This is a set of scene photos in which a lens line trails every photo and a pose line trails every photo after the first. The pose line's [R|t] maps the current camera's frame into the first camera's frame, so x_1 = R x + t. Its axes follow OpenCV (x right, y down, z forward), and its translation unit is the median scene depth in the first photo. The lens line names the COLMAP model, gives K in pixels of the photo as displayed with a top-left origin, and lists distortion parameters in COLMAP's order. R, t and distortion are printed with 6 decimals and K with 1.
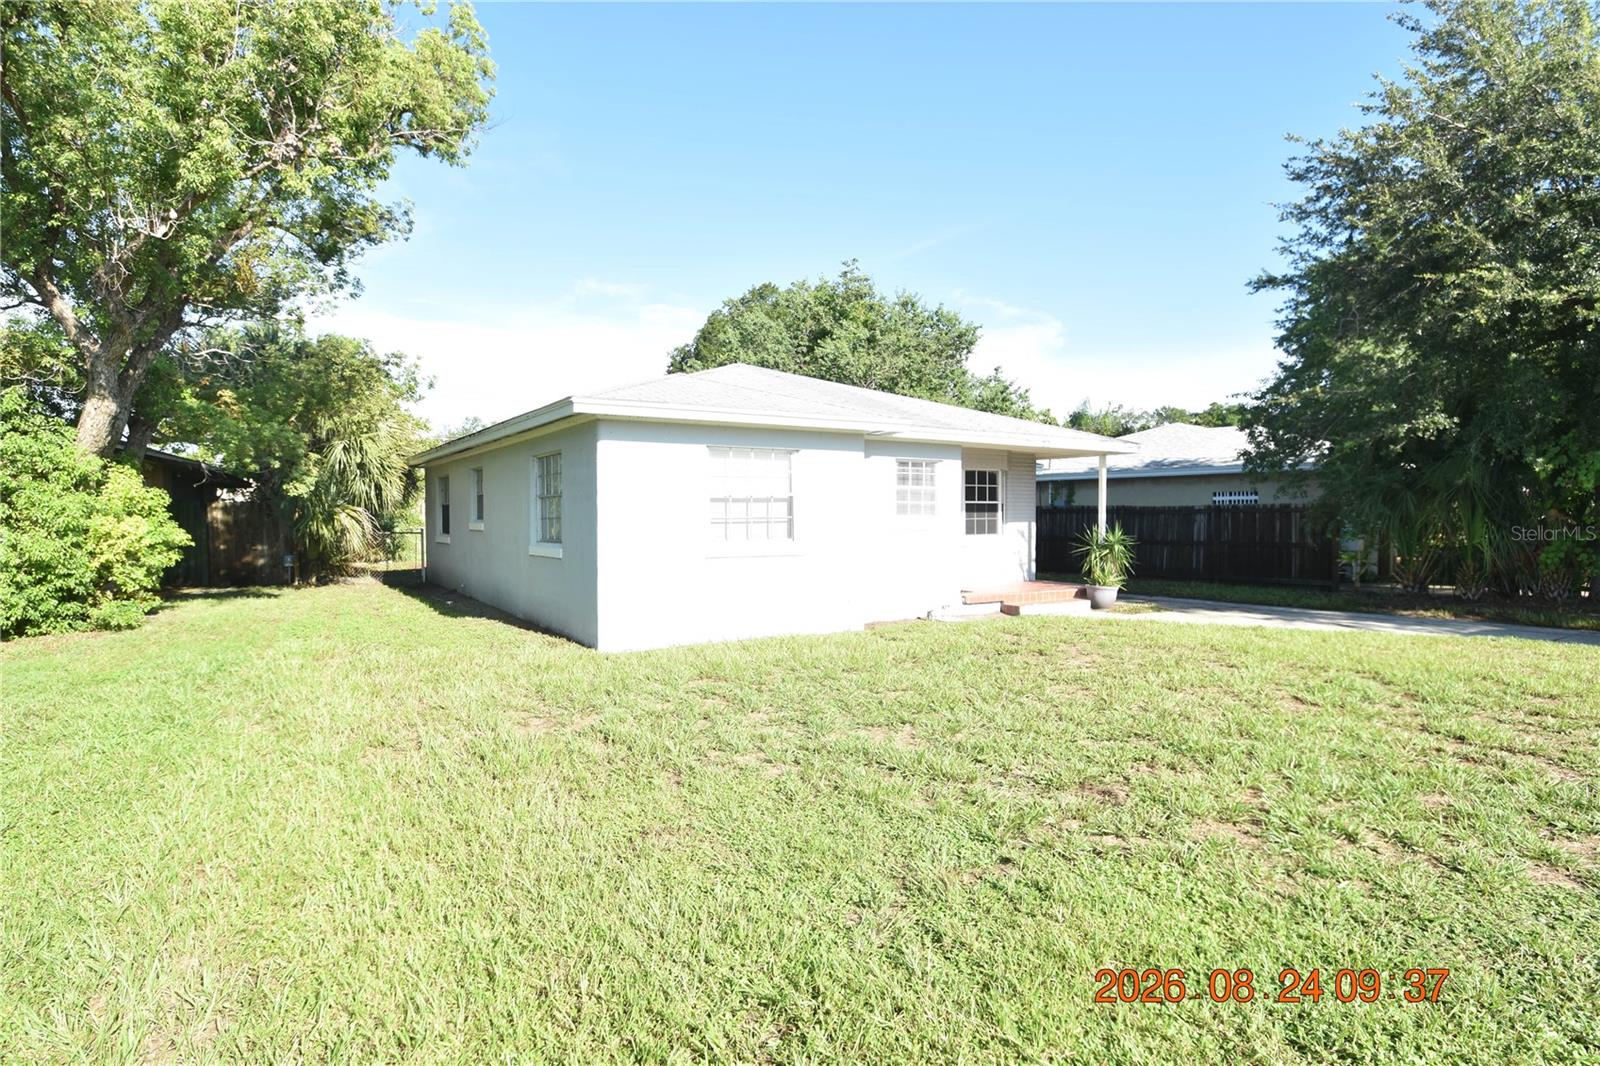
lens RADIAL K [[844.6, 0, 800.0], [0, 844.6, 533.0], [0, 0, 1]] dist [-0.000746, 0.000106]
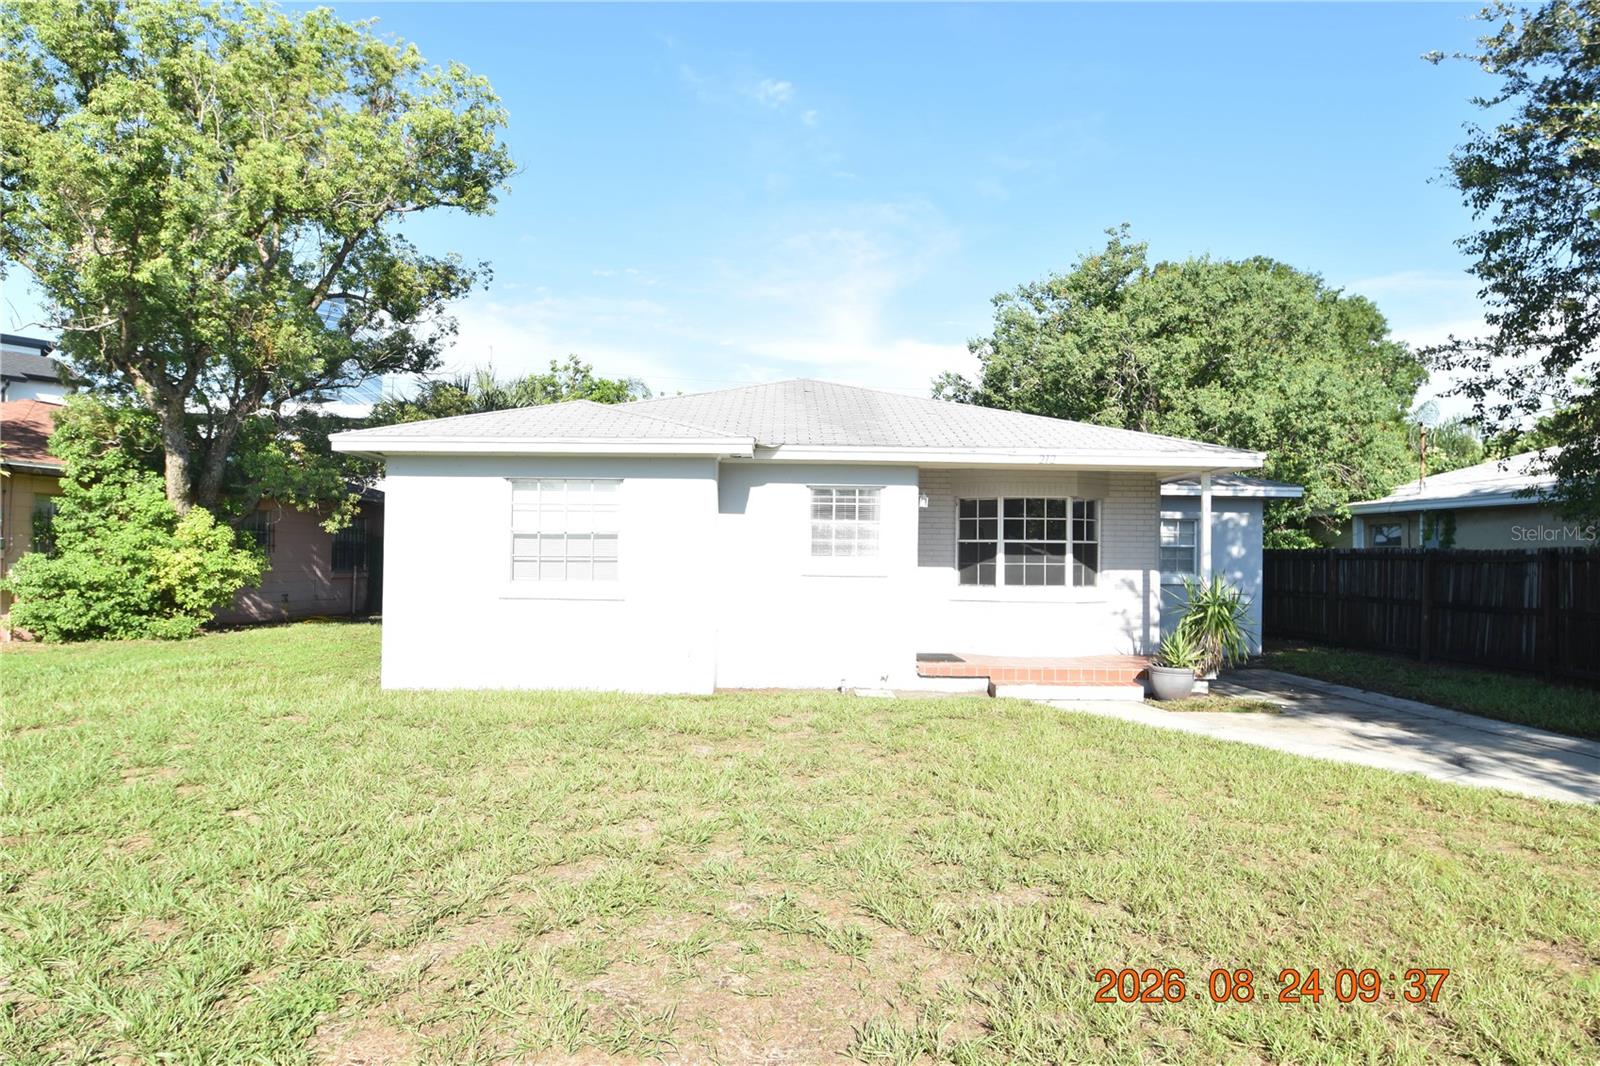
lens RADIAL K [[988.9, 0, 800.0], [0, 988.9, 533.0], [0, 0, 1]] dist [-0.007128, -0.001082]
pose [[0.852020, 0.000977, -0.523508, 0.567540], [-0.024302, 0.998994, -0.037688, -0.007333], [0.522945, 0.044834, 0.851187, 0.188753]]
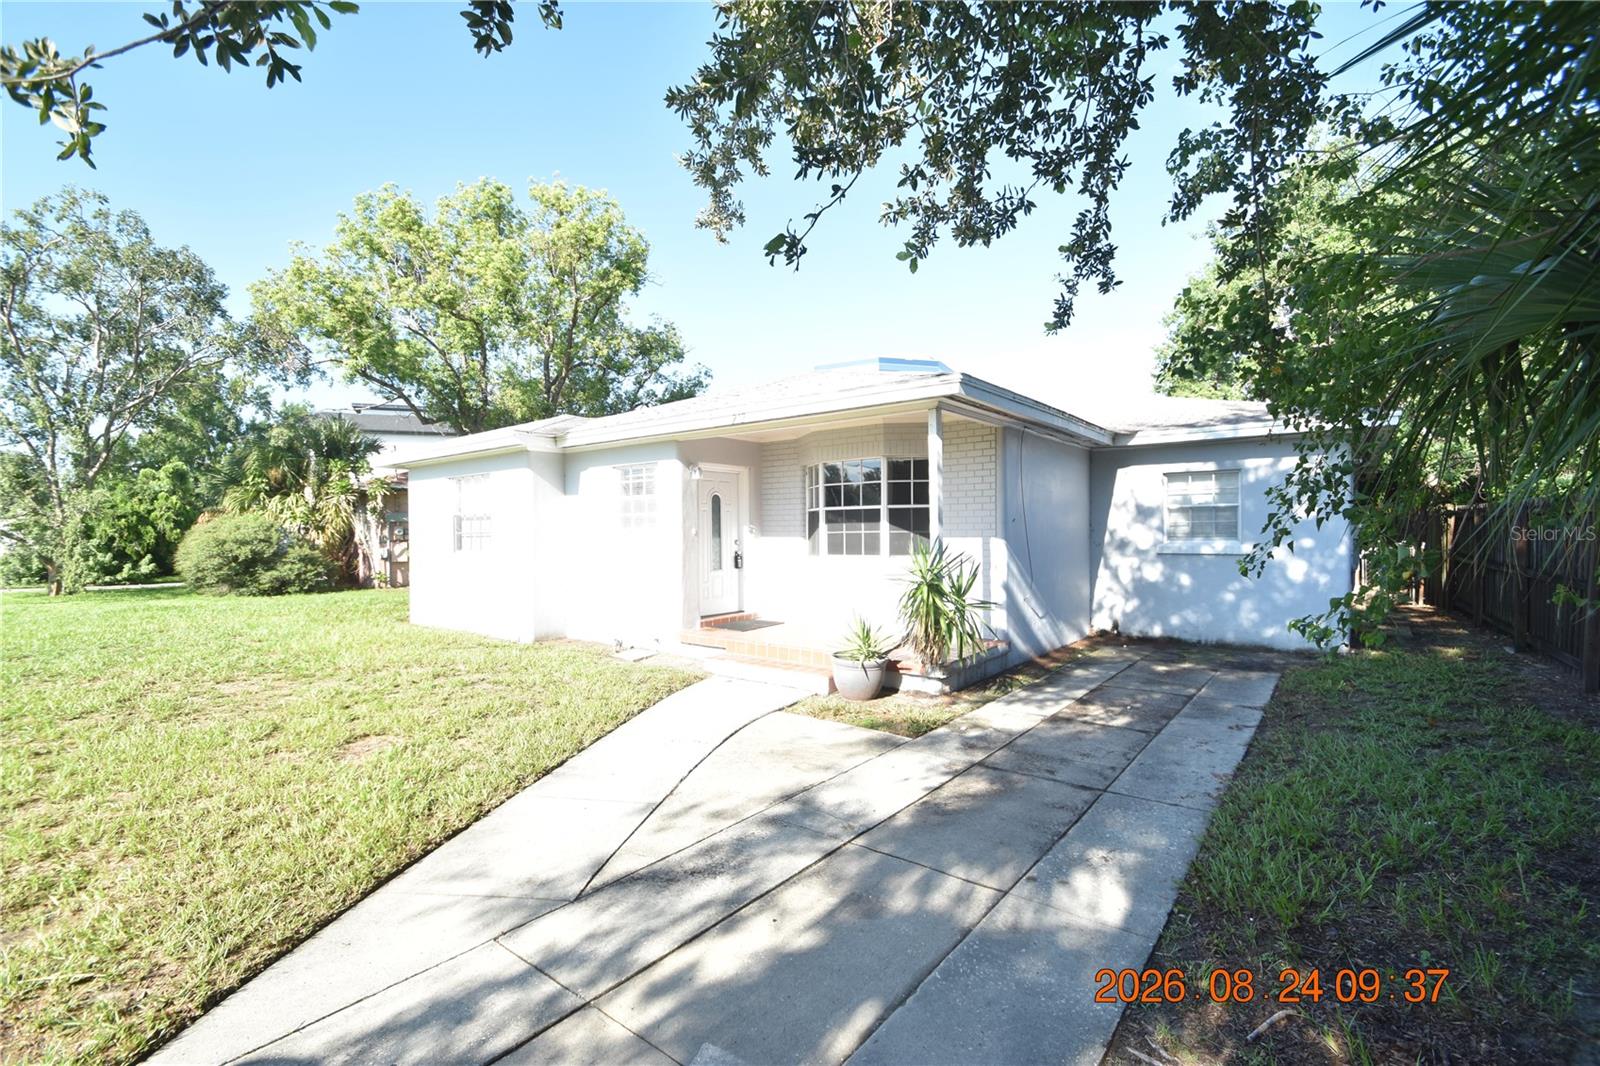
lens RADIAL K [[692.8, 0, 800.0], [0, 692.8, 533.0], [0, 0, 1]] dist [0.000531, 0.000021]
pose [[0.299918, -0.000679, -0.953965, 0.851738], [-0.012368, 0.999913, -0.004600, -0.014980], [0.953885, 0.013178, 0.299883, 0.917302]]
